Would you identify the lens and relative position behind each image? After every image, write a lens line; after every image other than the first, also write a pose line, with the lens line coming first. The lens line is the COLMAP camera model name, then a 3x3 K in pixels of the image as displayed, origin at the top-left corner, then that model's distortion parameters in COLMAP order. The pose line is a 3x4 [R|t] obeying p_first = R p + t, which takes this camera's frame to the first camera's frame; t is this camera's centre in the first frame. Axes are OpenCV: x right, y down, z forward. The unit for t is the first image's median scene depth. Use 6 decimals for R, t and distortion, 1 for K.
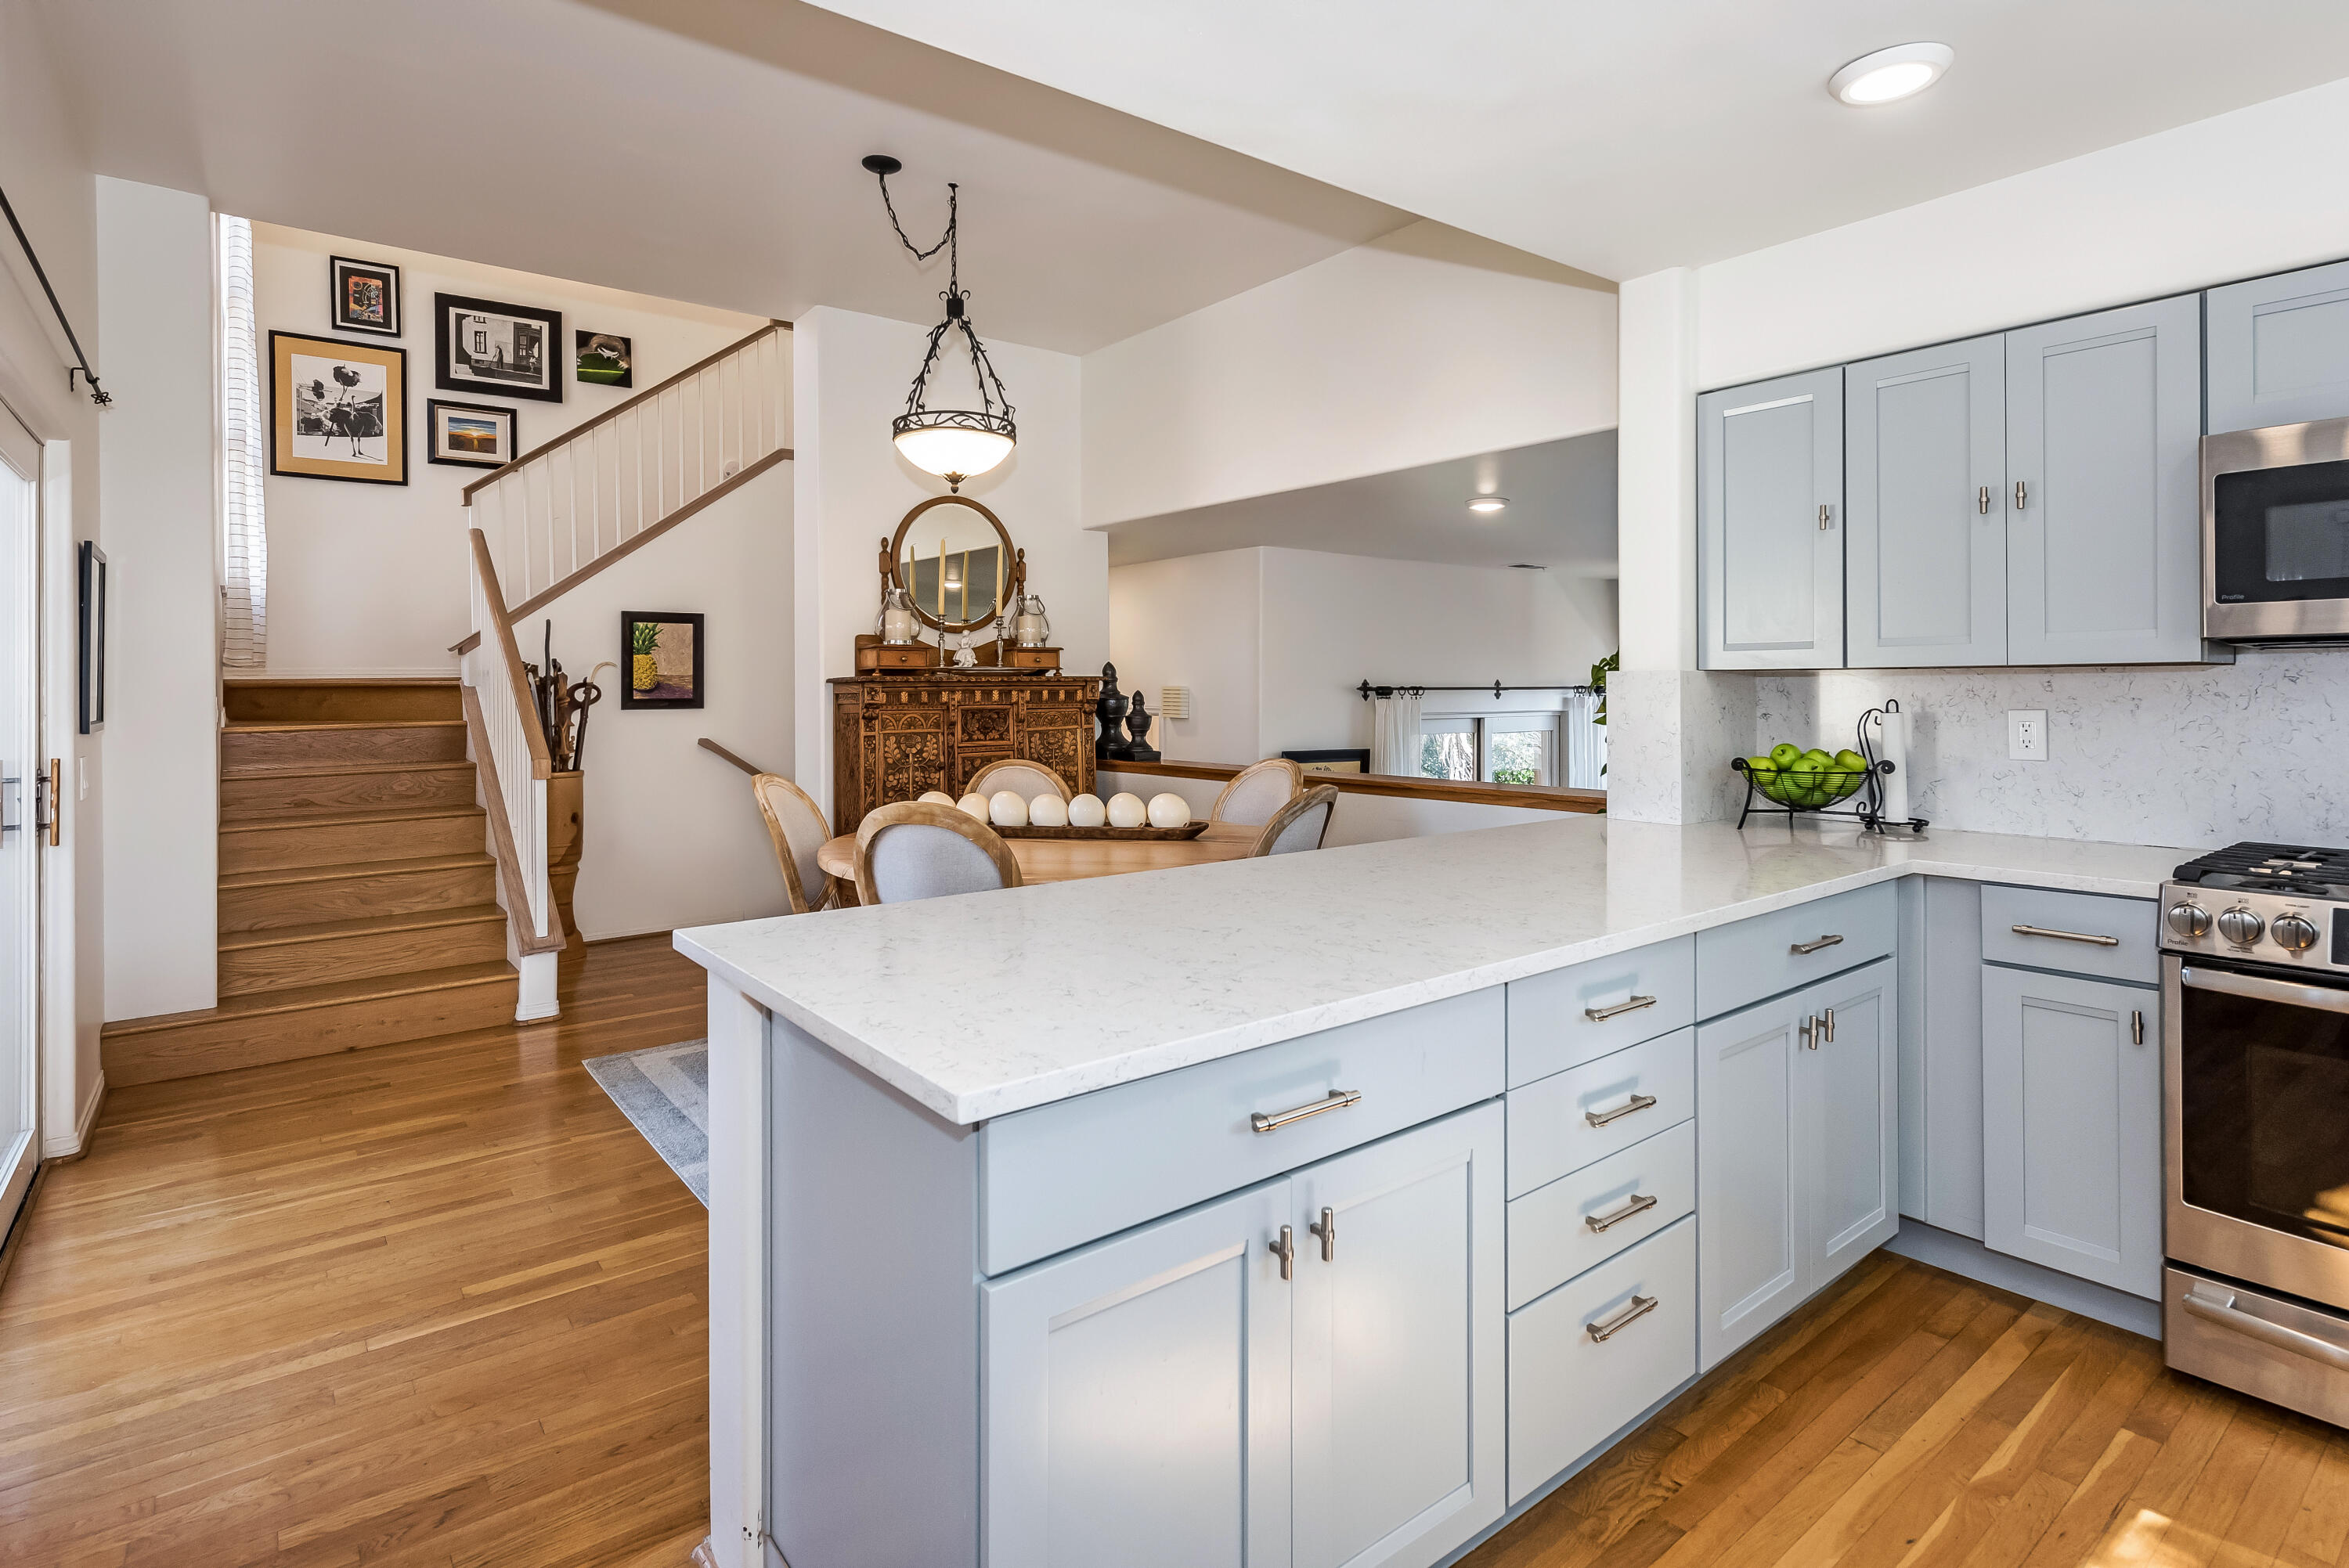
lens RADIAL K [[1137.4, 0, 1177.6], [0, 1137.4, 685.7], [0, 0, 1]] dist [0.017676, -0.000363]
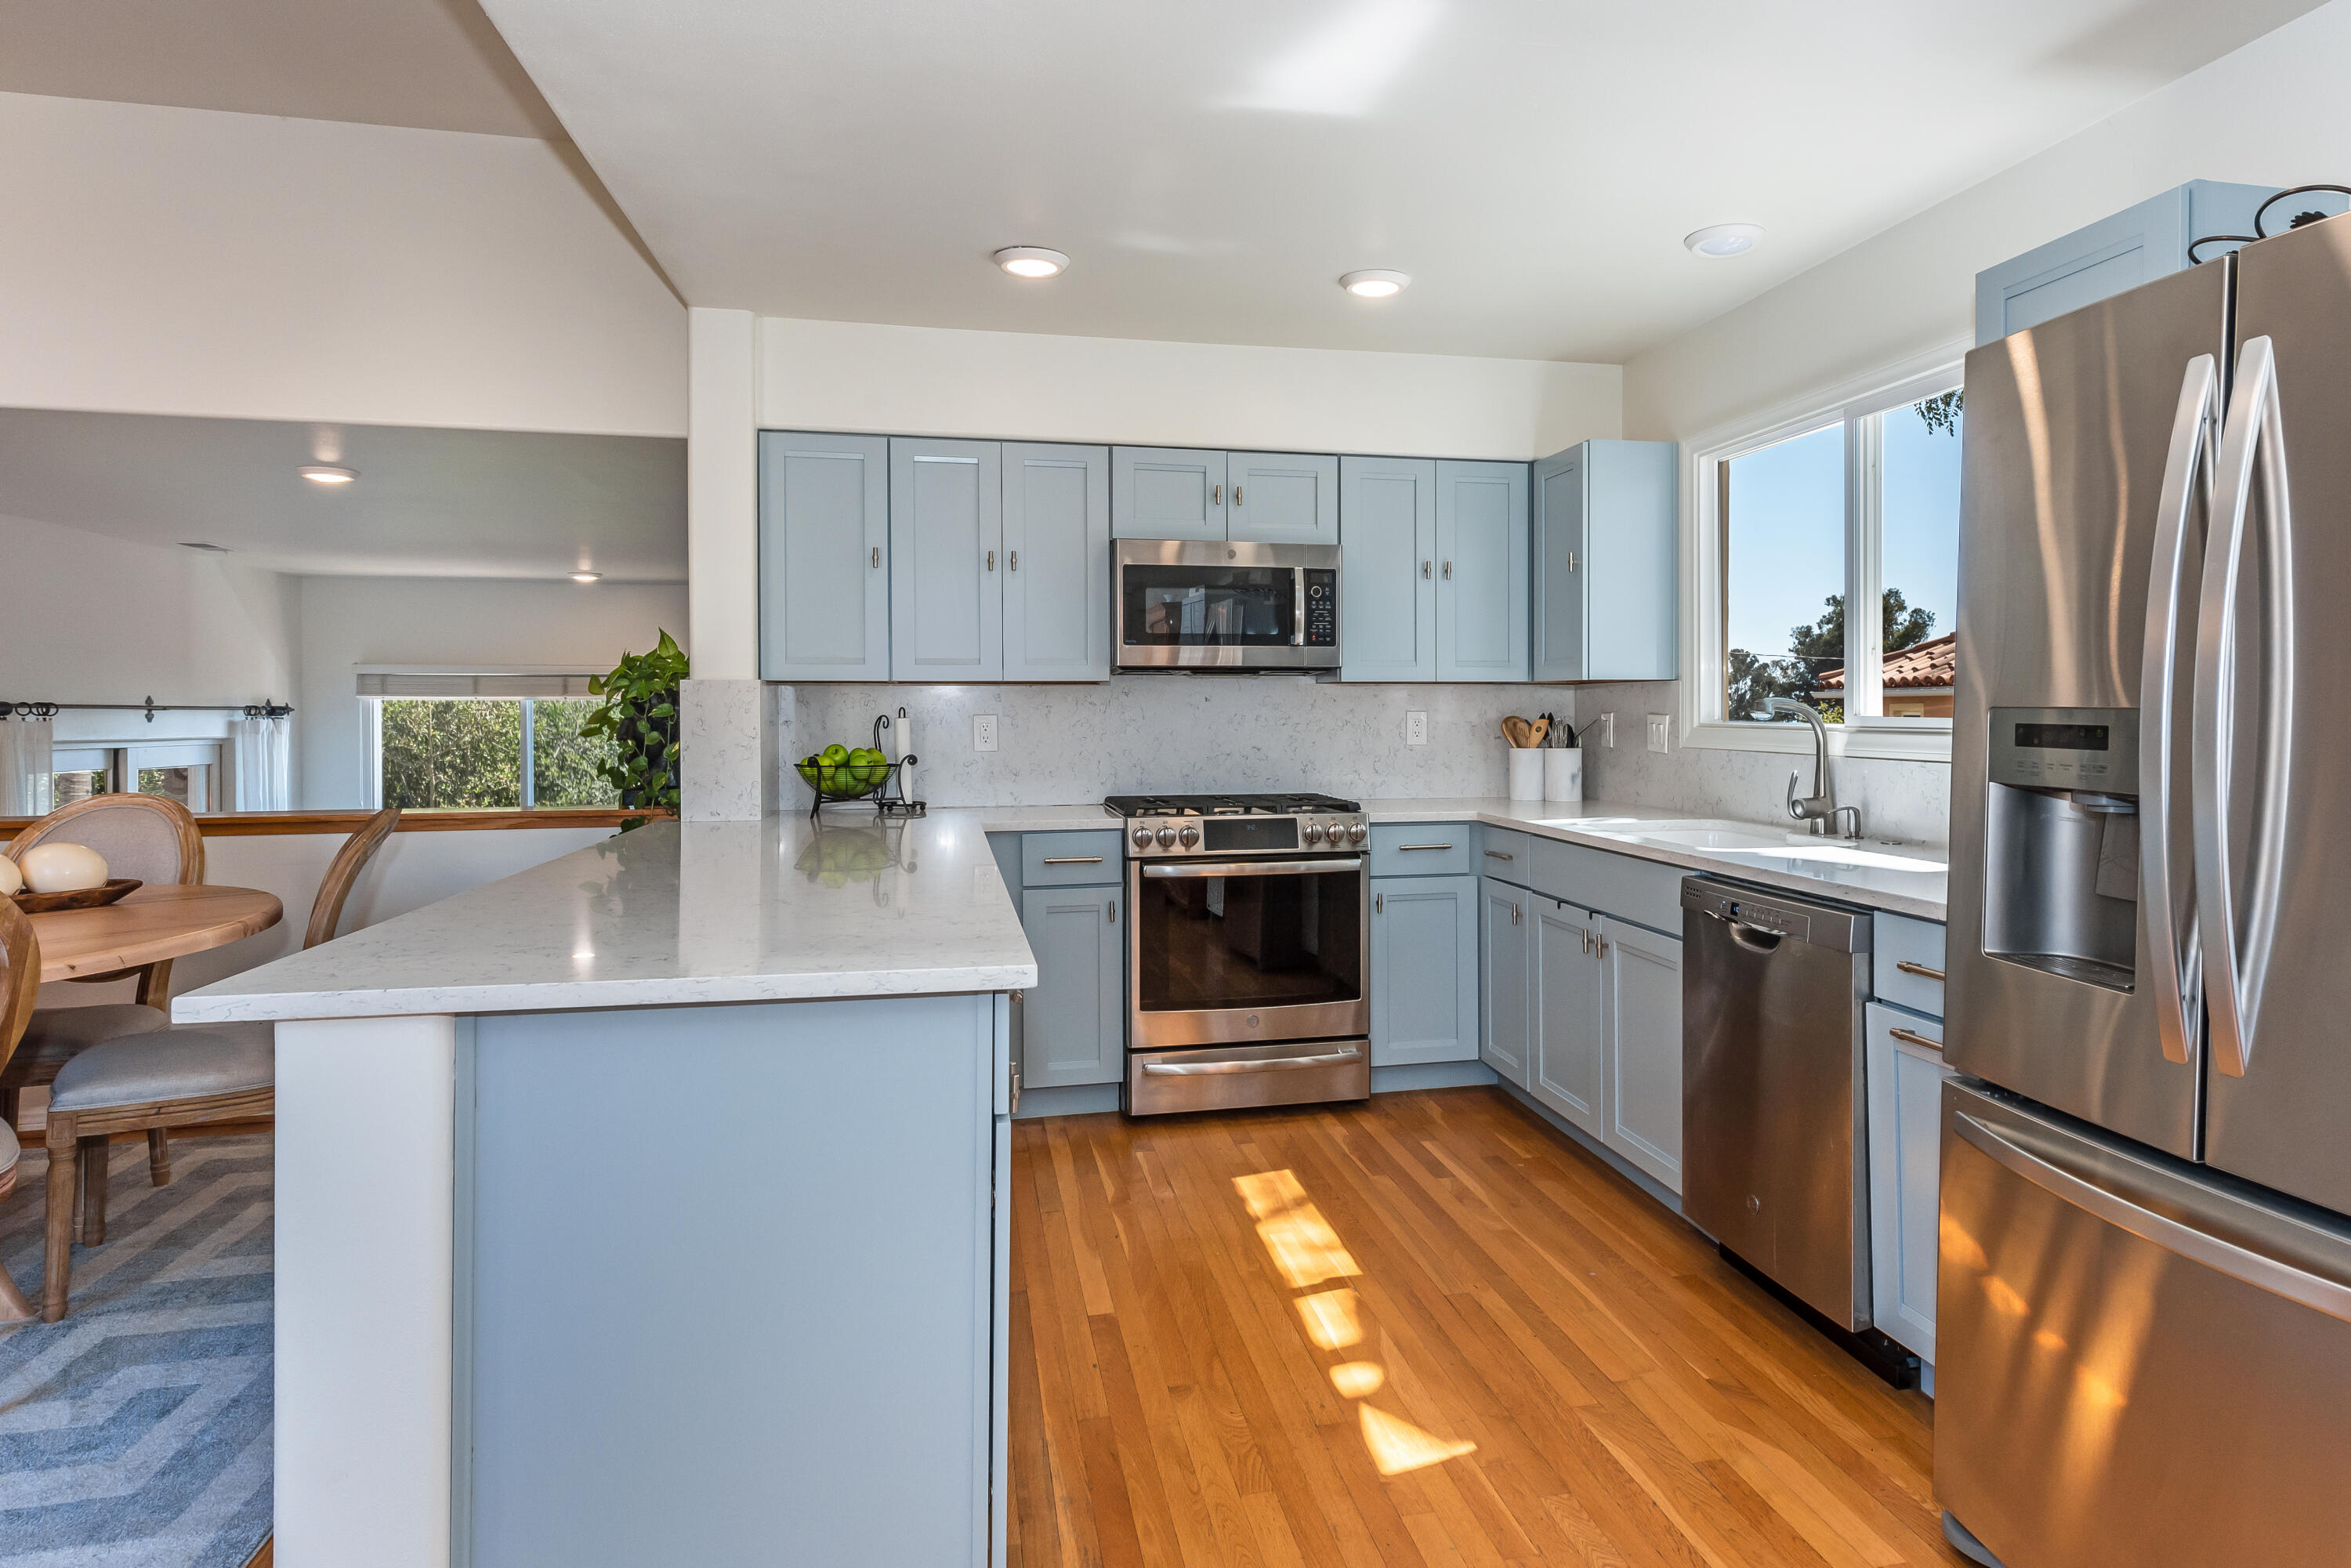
lens RADIAL K [[1302.7, 0, 1175.1], [0, 1302.7, 707.7], [0, 0, 1]] dist [-0.001000, 0.000226]
pose [[0.491224, 0.006819, 0.871007, -0.551919], [-0.003150, 0.999977, -0.006052, 0.023552], [-0.871028, 0.000229, 0.491234, 0.042781]]
